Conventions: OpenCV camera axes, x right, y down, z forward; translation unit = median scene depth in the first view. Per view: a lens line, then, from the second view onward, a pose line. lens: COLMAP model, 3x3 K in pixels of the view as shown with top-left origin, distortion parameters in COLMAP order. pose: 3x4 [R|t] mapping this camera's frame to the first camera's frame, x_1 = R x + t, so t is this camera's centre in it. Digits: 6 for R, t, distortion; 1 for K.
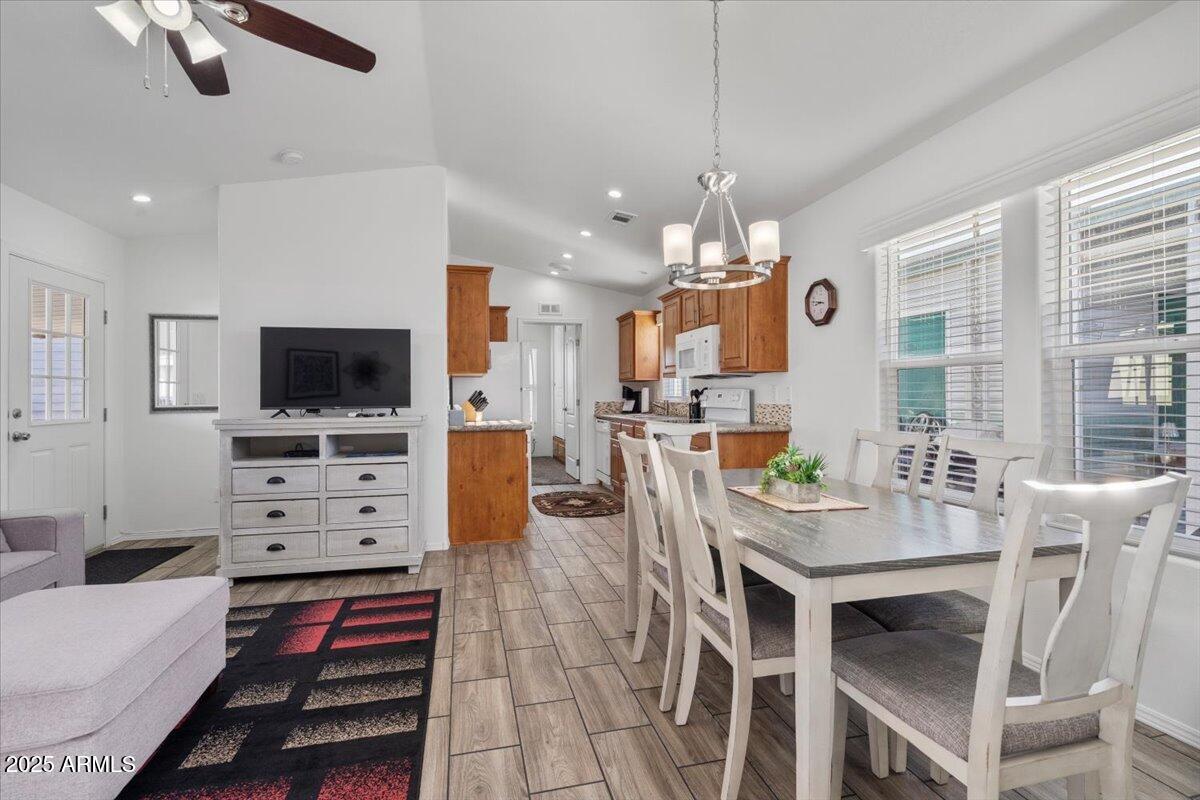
lens RADIAL K [[548.4, 0, 595.0], [0, 548.4, 401.7], [0, 0, 1]] dist [-0.001943, 0.001305]
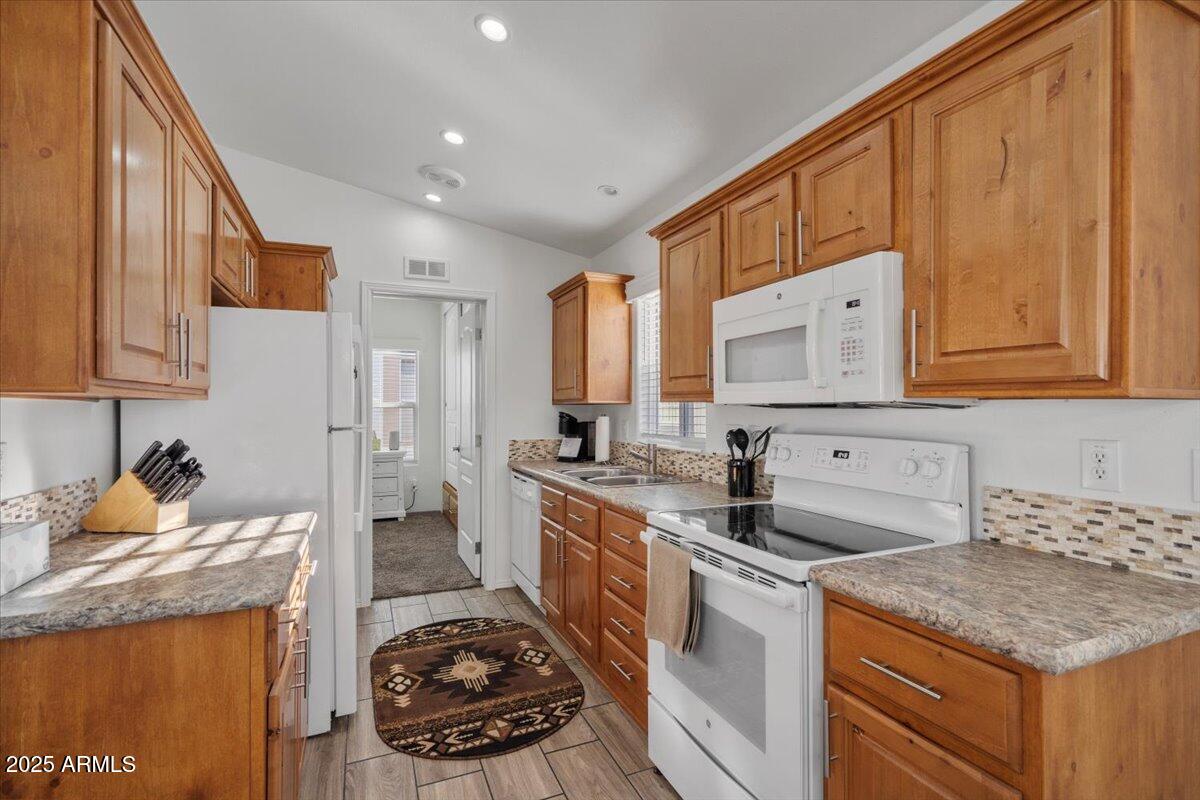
lens RADIAL K [[548.4, 0, 595.0], [0, 548.4, 401.7], [0, 0, 1]] dist [-0.001943, 0.001305]
pose [[0.986450, 0.006239, 0.163946, -0.006297], [-0.002252, 0.999697, -0.024494, -0.027580], [-0.164049, 0.023793, 0.986165, 0.468500]]
